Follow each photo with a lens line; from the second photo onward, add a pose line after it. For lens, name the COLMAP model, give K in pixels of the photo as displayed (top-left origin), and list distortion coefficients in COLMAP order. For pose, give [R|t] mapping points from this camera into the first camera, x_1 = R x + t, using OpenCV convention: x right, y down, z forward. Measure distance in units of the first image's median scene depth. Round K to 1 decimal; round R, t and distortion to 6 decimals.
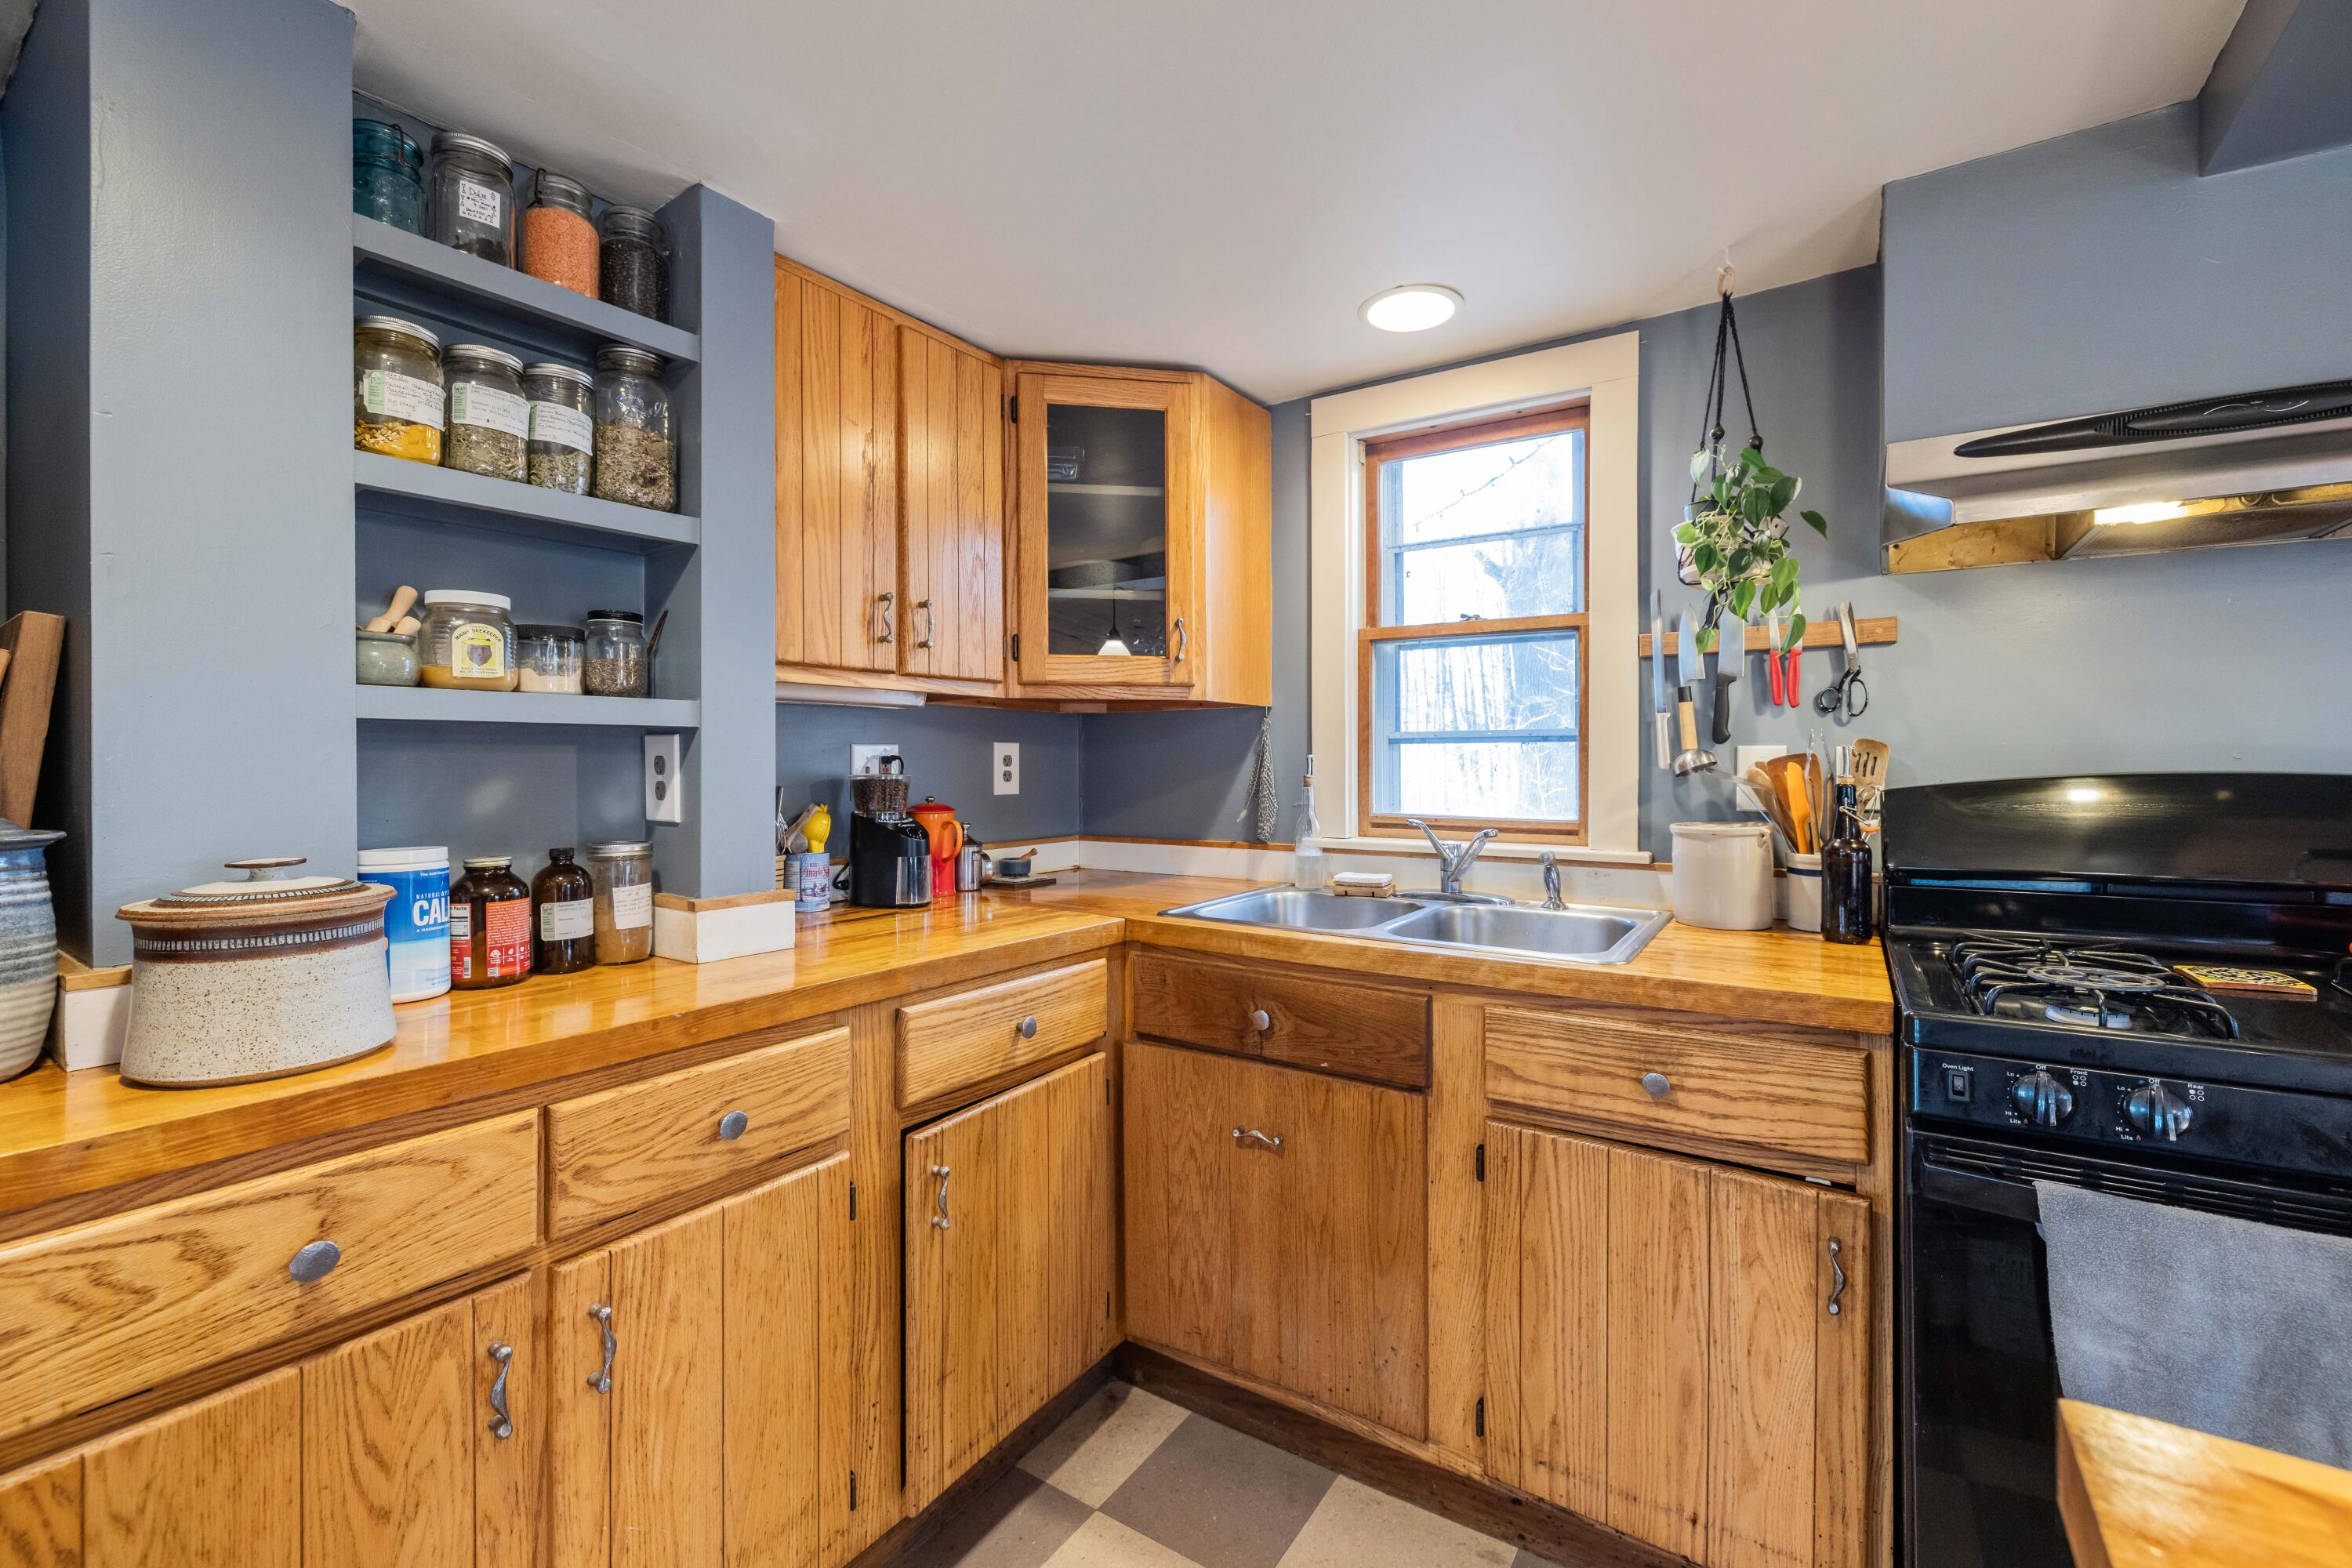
lens RADIAL K [[995.5, 0, 1182.0], [0, 995.5, 766.6], [0, 0, 1]] dist [-0.003971, -0.000032]
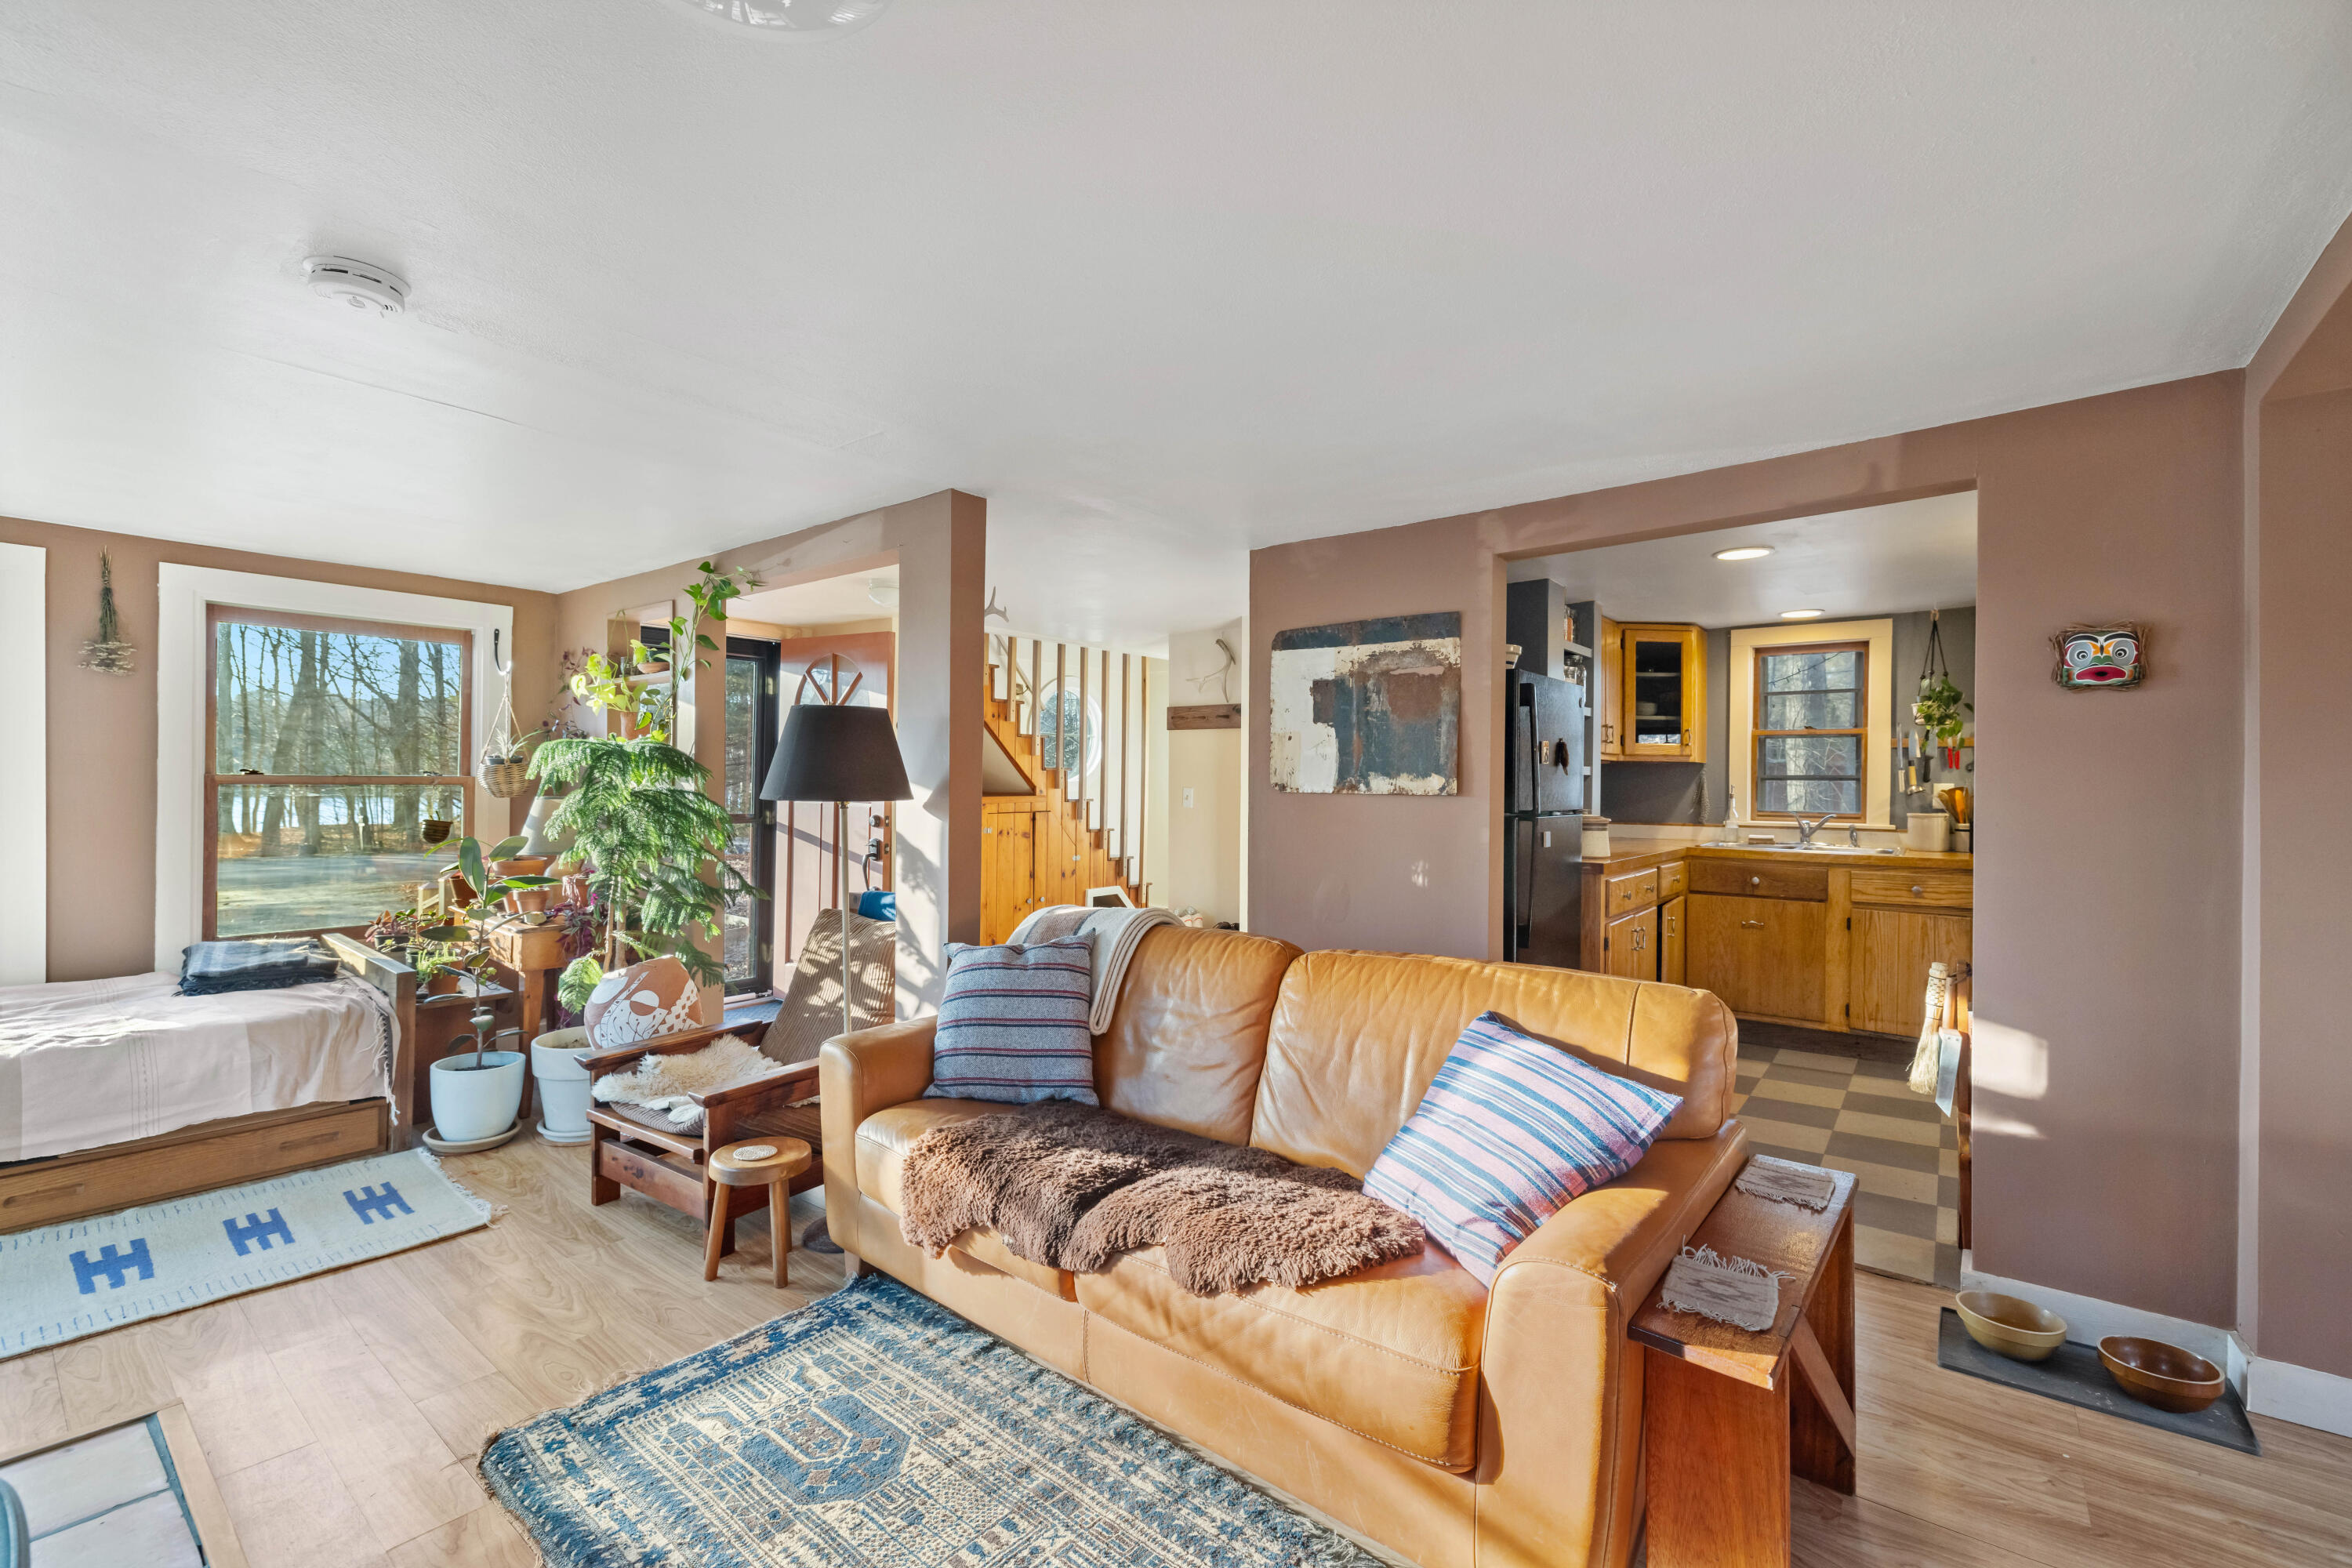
lens RADIAL K [[995.5, 0, 1171.3], [0, 995.5, 786.4], [0, 0, 1]] dist [-0.003971, -0.000032]
pose [[0.996774, 0.010321, -0.079593, -1.298989], [-0.010378, 0.999946, -0.000303, 0.008425], [0.079586, 0.001128, 0.996827, -1.855921]]
